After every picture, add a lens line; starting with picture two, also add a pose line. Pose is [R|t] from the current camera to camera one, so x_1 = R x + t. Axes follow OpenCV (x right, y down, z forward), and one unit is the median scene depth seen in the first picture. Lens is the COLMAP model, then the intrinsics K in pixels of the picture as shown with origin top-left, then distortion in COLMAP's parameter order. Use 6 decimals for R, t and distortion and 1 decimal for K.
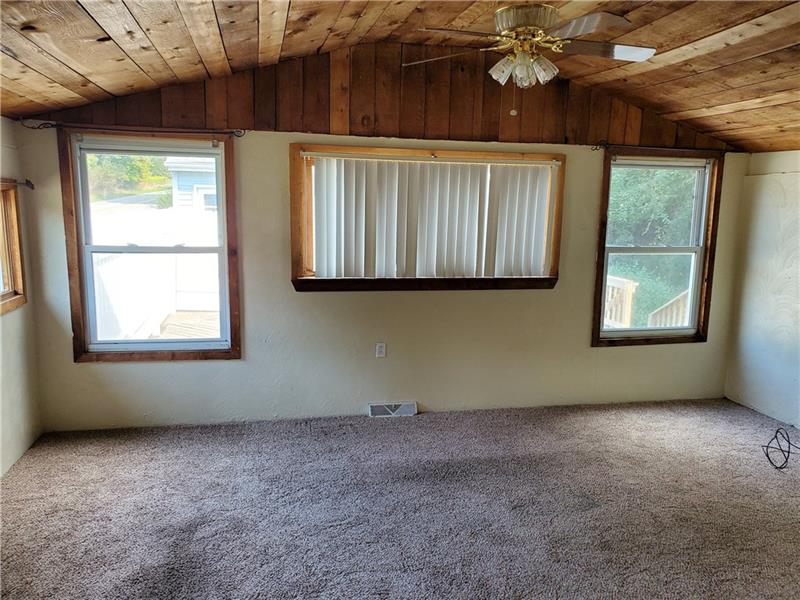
lens RADIAL K [[633.4, 0, 401.6], [0, 633.4, 316.4], [0, 0, 1]] dist [0.034220, -0.002182]
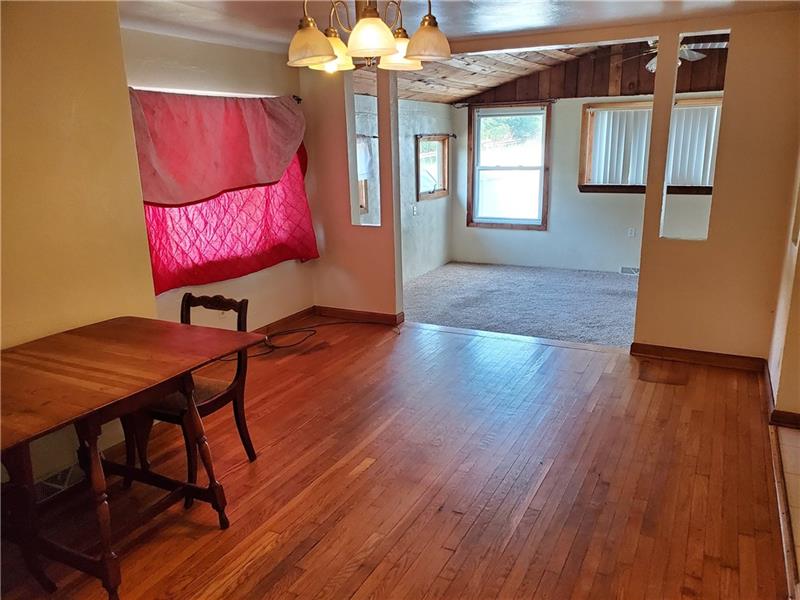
lens RADIAL K [[633.4, 0, 401.6], [0, 633.4, 316.4], [0, 0, 1]] dist [0.034220, -0.002182]
pose [[0.777578, 0.135010, -0.614121, 0.579937], [-0.077731, 0.989825, 0.119184, 0.129215], [0.623964, -0.044938, 0.780160, -0.678584]]
